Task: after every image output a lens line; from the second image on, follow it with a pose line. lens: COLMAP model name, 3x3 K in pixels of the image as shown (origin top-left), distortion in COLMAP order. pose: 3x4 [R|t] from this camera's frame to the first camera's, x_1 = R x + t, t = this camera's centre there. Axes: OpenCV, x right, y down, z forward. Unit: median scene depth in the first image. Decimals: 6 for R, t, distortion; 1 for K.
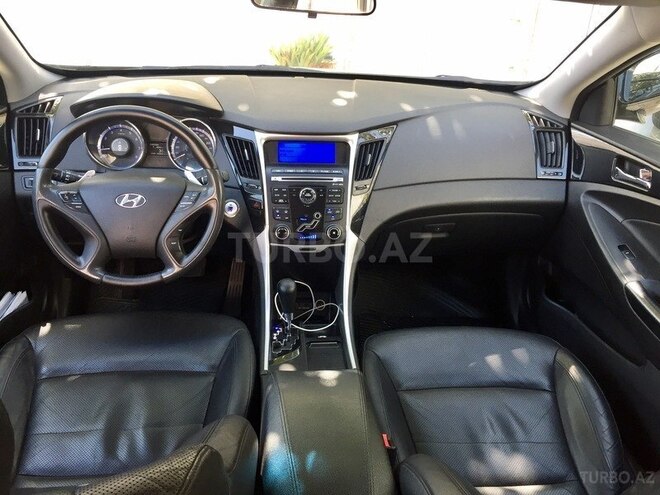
lens RADIAL K [[554.0, 0, 332.3], [0, 554.0, 249.2], [0, 0, 1]] dist [0.003103, -0.002692]
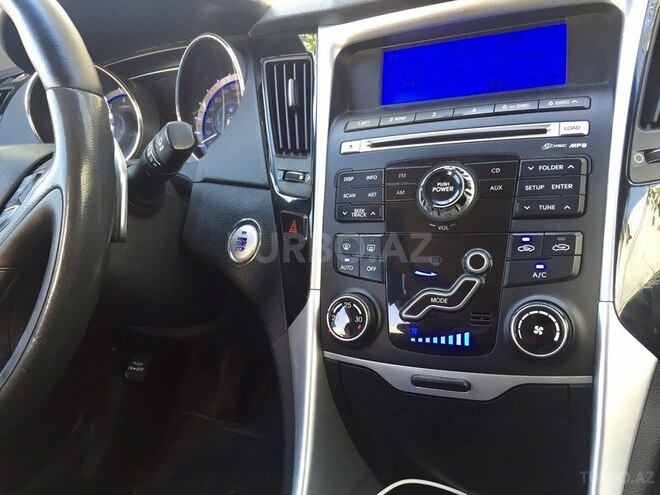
lens RADIAL K [[554.0, 0, 329.9], [0, 554.0, 242.9], [0, 0, 1]] dist [0.003103, -0.002692]
pose [[0.836791, -0.019374, -0.547180, 0.060593], [-0.070608, 0.987210, -0.142935, -0.025545], [0.542951, 0.158242, 0.824720, 0.732327]]
